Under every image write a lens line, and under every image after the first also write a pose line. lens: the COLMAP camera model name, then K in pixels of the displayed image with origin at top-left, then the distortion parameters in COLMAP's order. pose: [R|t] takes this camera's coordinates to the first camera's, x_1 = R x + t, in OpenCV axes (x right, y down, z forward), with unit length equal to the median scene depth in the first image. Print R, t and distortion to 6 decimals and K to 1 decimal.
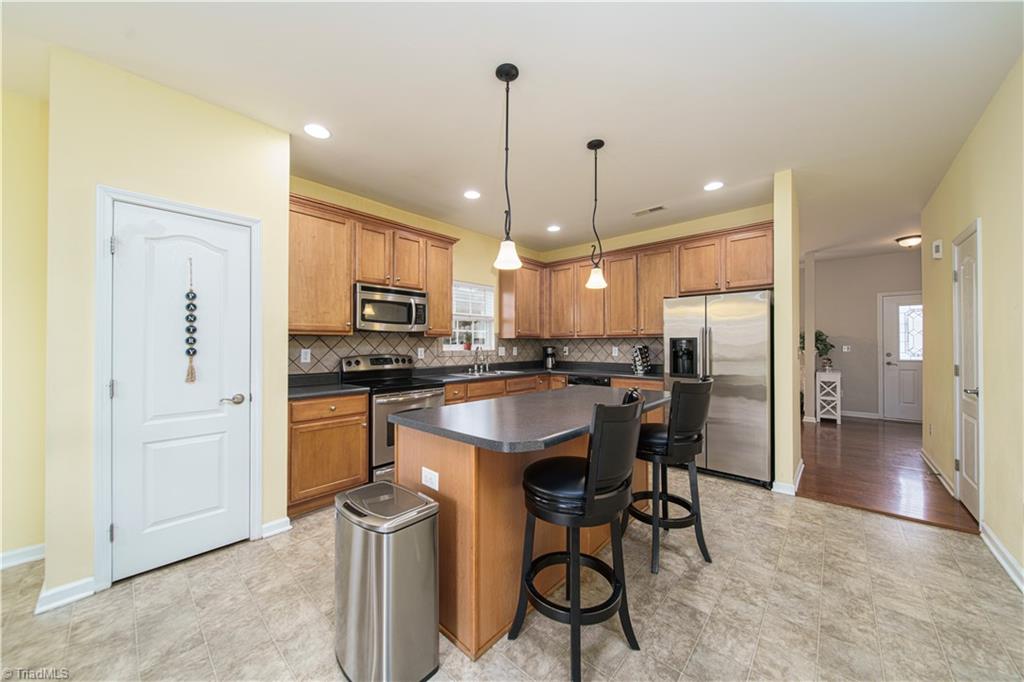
lens RADIAL K [[359.5, 0, 508.1], [0, 359.5, 346.1], [0, 0, 1]] dist [-0.002590, -0.000392]
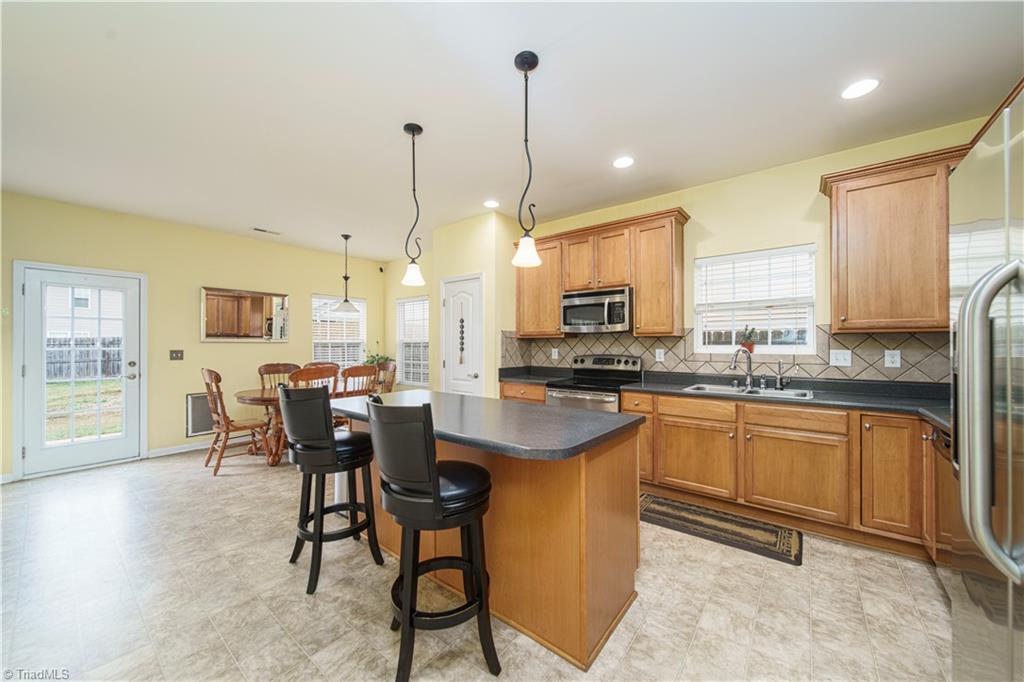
lens RADIAL K [[359.5, 0, 502.6], [0, 359.5, 343.7], [0, 0, 1]] dist [-0.002590, -0.000392]
pose [[0.070815, -0.004009, -0.997481, 0.681635], [-0.004122, 0.999982, -0.004312, -0.003129], [0.997481, 0.004417, 0.070797, 0.653766]]
